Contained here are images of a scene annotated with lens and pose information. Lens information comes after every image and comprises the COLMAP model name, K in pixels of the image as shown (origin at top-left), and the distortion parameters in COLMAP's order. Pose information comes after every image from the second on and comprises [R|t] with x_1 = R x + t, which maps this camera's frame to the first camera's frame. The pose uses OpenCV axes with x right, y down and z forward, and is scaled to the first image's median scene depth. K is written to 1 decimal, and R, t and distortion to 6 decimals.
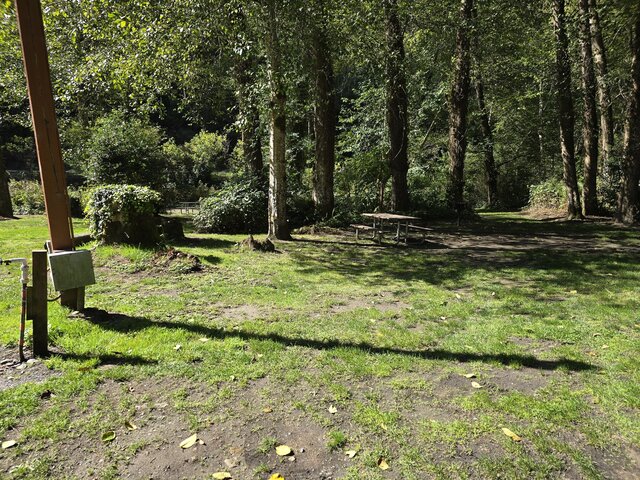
lens RADIAL K [[423.2, 0, 311.4], [0, 423.2, 243.2], [0, 0, 1]] dist [0.073146, -0.038679]
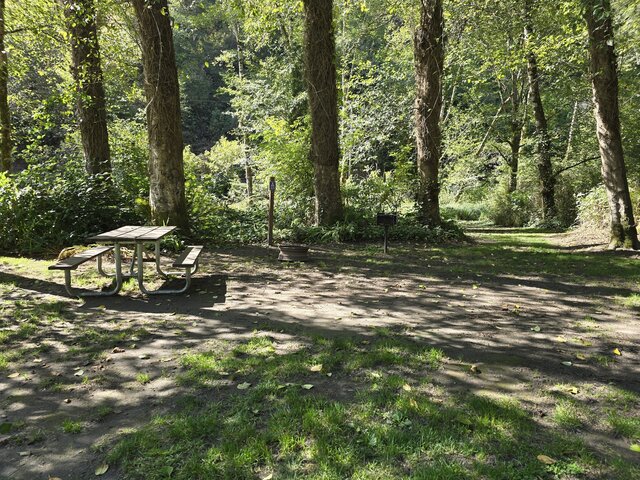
lens RADIAL K [[423.2, 0, 311.4], [0, 423.2, 243.2], [0, 0, 1]] dist [0.073146, -0.038679]
pose [[0.981060, 0.029997, -0.191369, 0.318300], [-0.037185, 0.998727, -0.034080, -0.028179], [0.190103, 0.040551, 0.980926, 0.369776]]
